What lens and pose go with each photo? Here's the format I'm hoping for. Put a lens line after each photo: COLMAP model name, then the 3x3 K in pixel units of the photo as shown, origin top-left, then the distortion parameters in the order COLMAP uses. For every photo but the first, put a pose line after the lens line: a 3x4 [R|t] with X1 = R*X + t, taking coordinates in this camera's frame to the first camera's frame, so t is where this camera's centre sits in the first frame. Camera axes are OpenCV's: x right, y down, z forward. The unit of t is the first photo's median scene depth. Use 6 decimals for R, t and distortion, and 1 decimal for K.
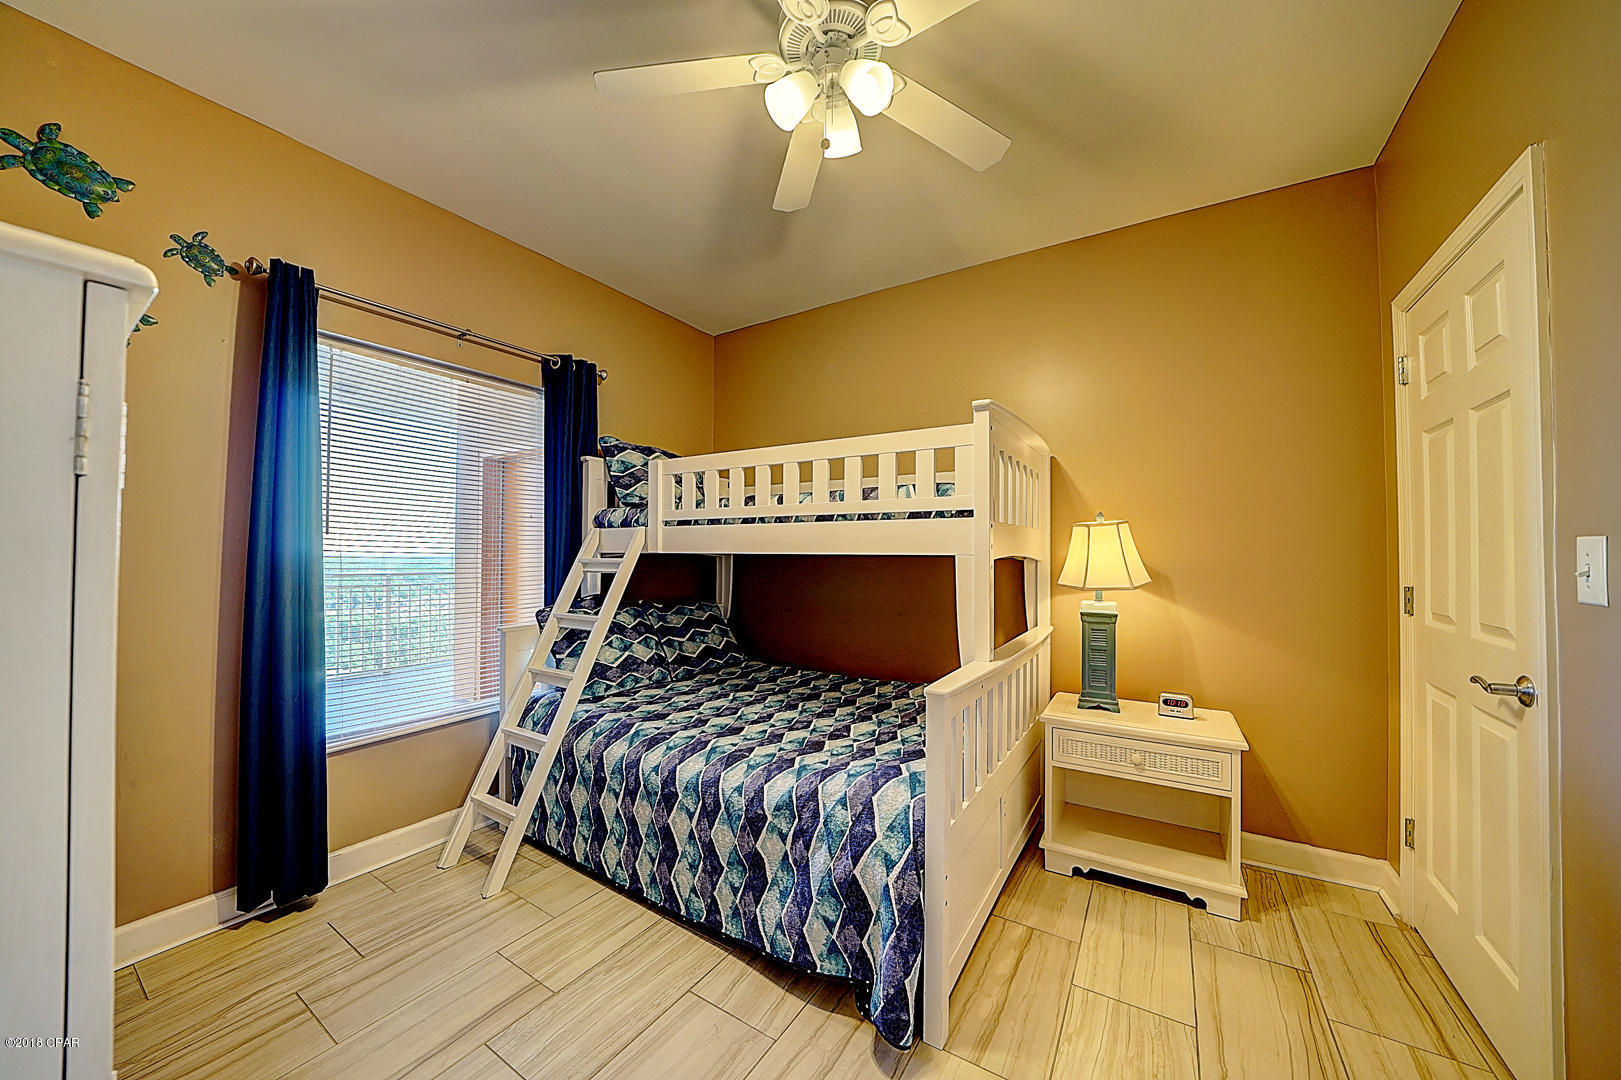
lens RADIAL K [[561.5, 0, 810.5], [0, 561.5, 540.0], [0, 0, 1]] dist [-0.021074, 0.000165]
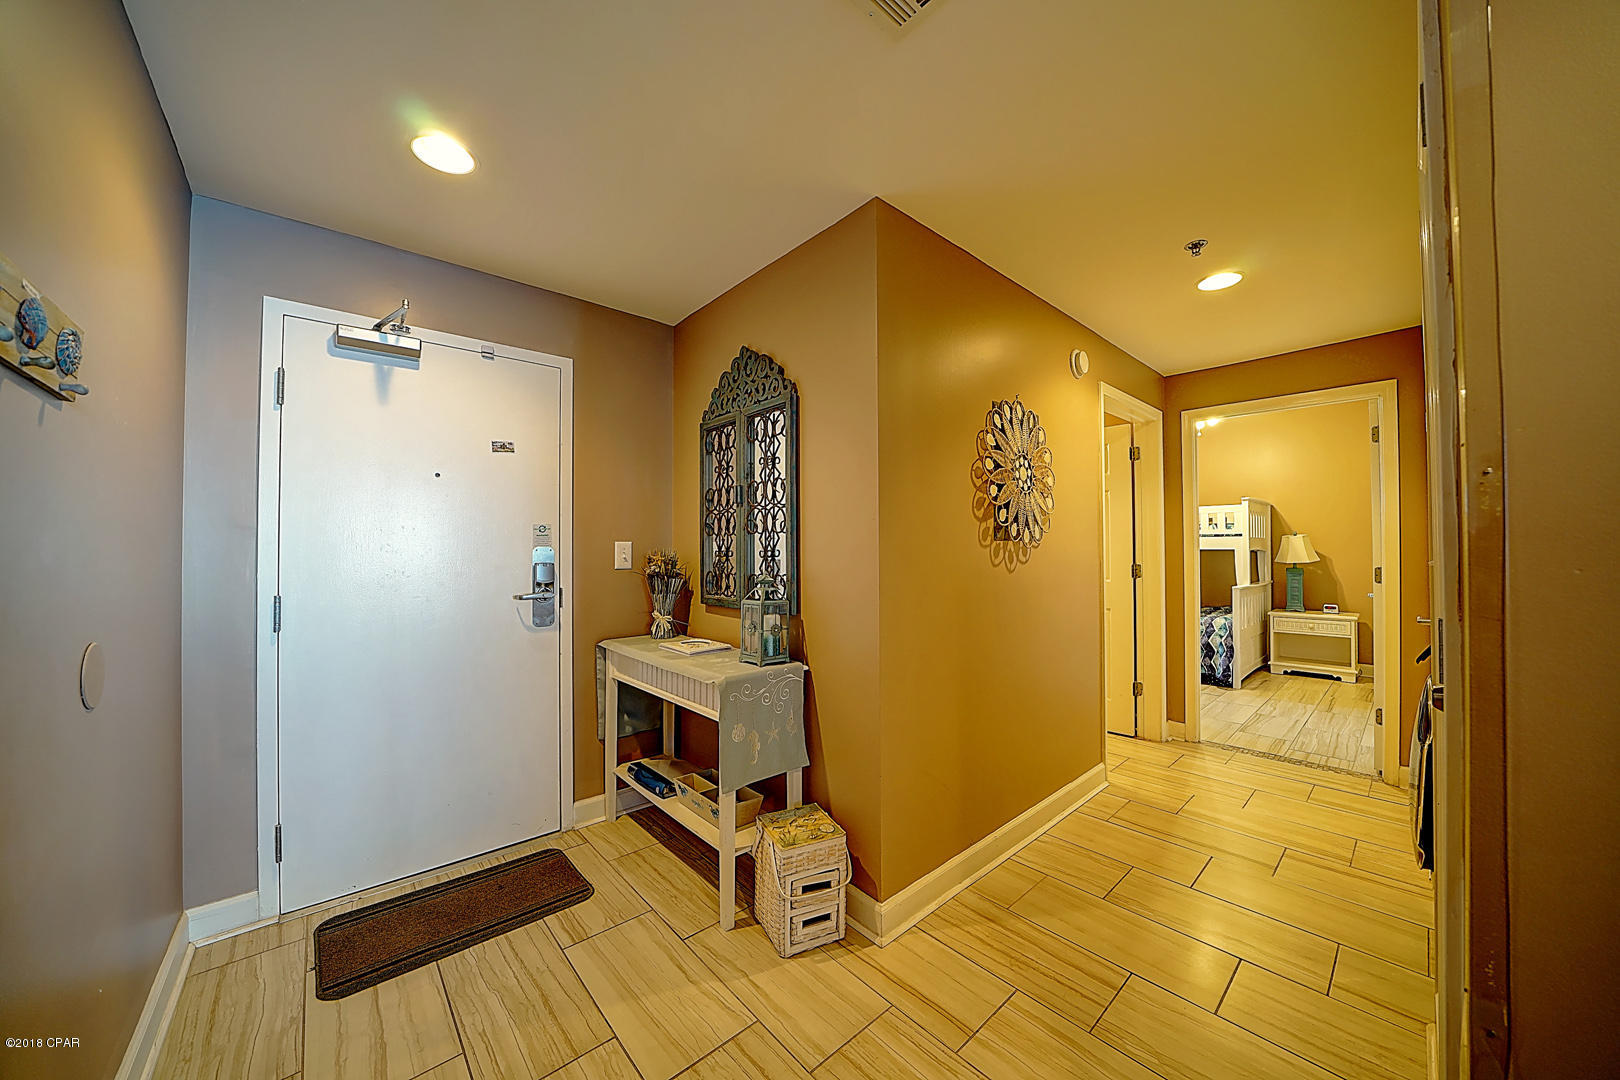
lens RADIAL K [[561.2, 0, 810.0], [0, 561.2, 540.0], [0, 0, 1]] dist [-0.021074, 0.000165]
pose [[0.960870, -0.009988, -0.276818, -1.021420], [0.011945, 0.999914, 0.005382, -0.061012], [0.276740, -0.008478, 0.960907, -2.284120]]
